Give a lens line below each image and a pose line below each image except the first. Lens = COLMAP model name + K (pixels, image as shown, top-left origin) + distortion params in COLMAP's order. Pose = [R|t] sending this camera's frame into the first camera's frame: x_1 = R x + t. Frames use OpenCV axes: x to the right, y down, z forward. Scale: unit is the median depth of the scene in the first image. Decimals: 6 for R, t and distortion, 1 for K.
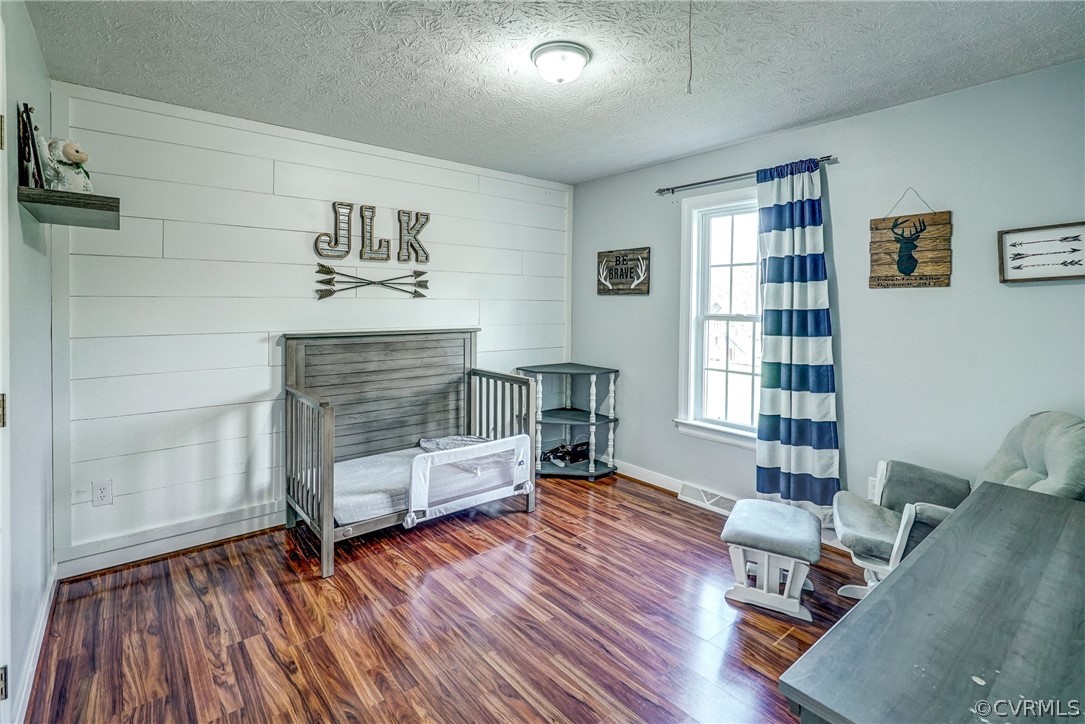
lens RADIAL K [[512.0, 0, 538.1], [0, 512.0, 314.8], [0, 0, 1]] dist [0.001483, 0.000444]
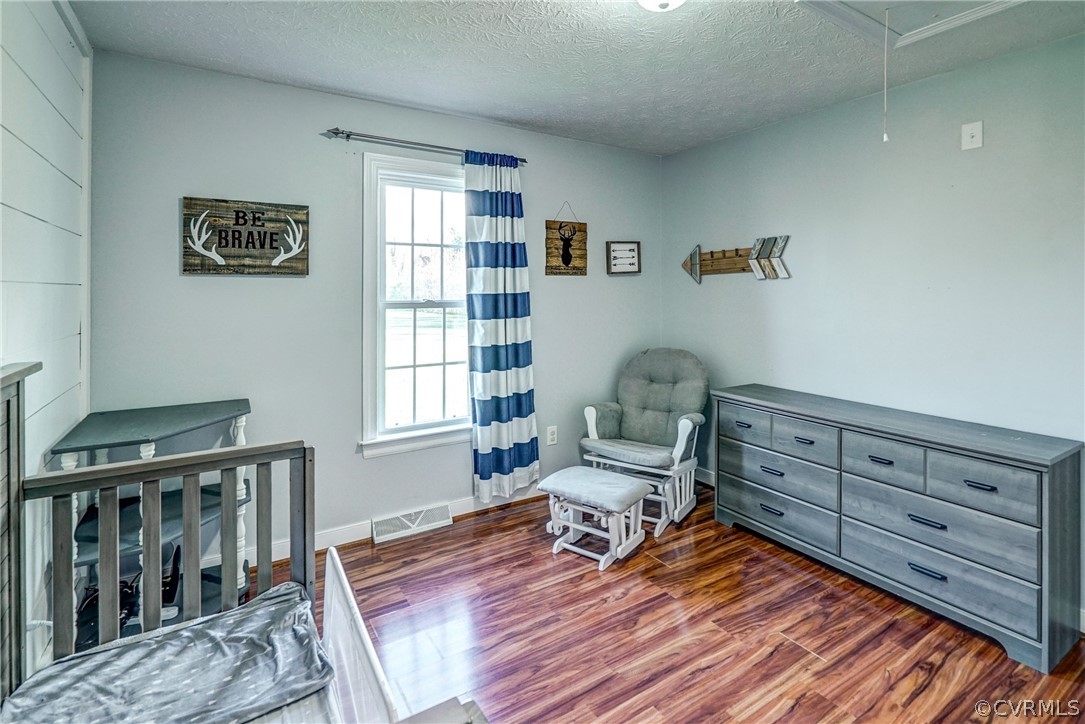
lens RADIAL K [[515.7, 0, 538.0], [0, 515.7, 292.6], [0, 0, 1]] dist [-0.000947, -0.000454]
pose [[0.133409, -0.015447, 0.990941, -0.528930], [0.024892, 0.999615, 0.012231, -0.022373], [-0.990748, 0.023035, 0.133743, 0.759214]]
